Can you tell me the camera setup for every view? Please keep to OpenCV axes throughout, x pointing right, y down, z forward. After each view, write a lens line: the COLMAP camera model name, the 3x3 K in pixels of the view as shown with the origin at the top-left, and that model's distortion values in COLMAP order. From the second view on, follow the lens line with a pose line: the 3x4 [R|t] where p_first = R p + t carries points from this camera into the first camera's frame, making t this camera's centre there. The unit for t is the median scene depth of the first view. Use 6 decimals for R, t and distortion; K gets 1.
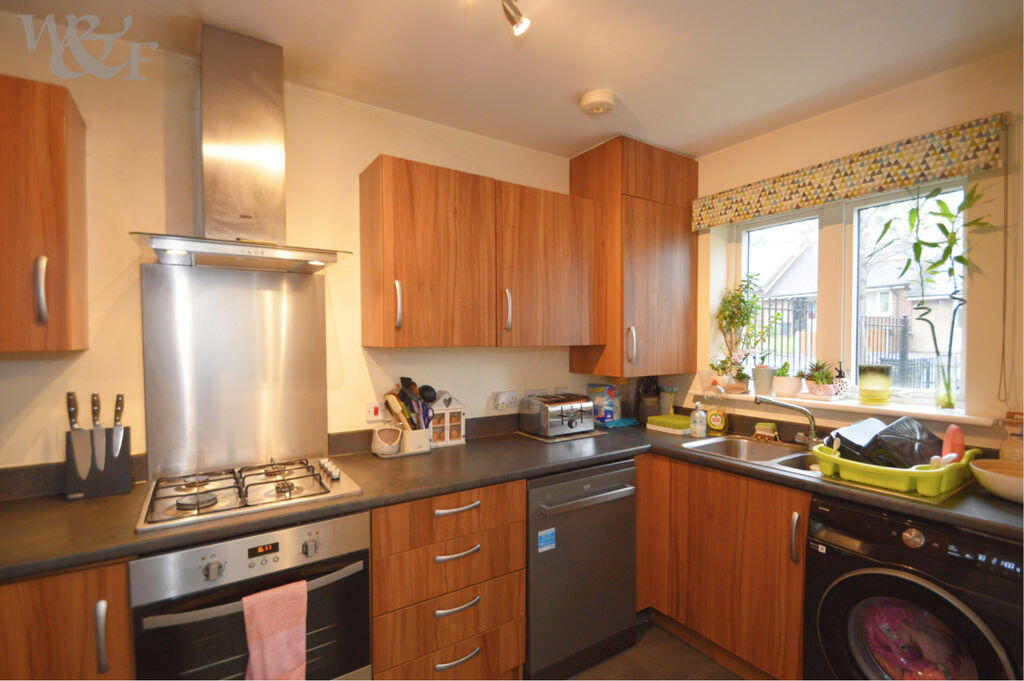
lens RADIAL K [[464.4, 0, 514.6], [0, 464.4, 349.0], [0, 0, 1]] dist [-0.006092, -0.000979]
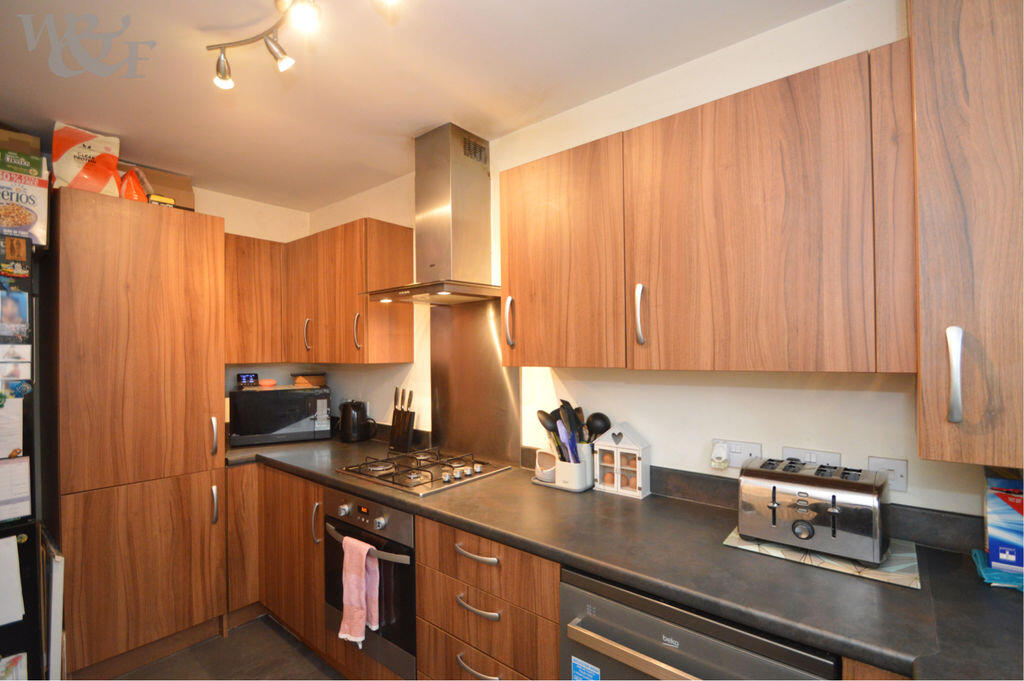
lens RADIAL K [[464.4, 0, 515.3], [0, 464.4, 342.3], [0, 0, 1]] dist [-0.006092, -0.000979]
pose [[0.292912, -0.017311, -0.955983, 0.583785], [-0.008469, 0.999750, -0.020698, -0.029371], [0.956102, 0.014159, 0.292692, 0.640468]]
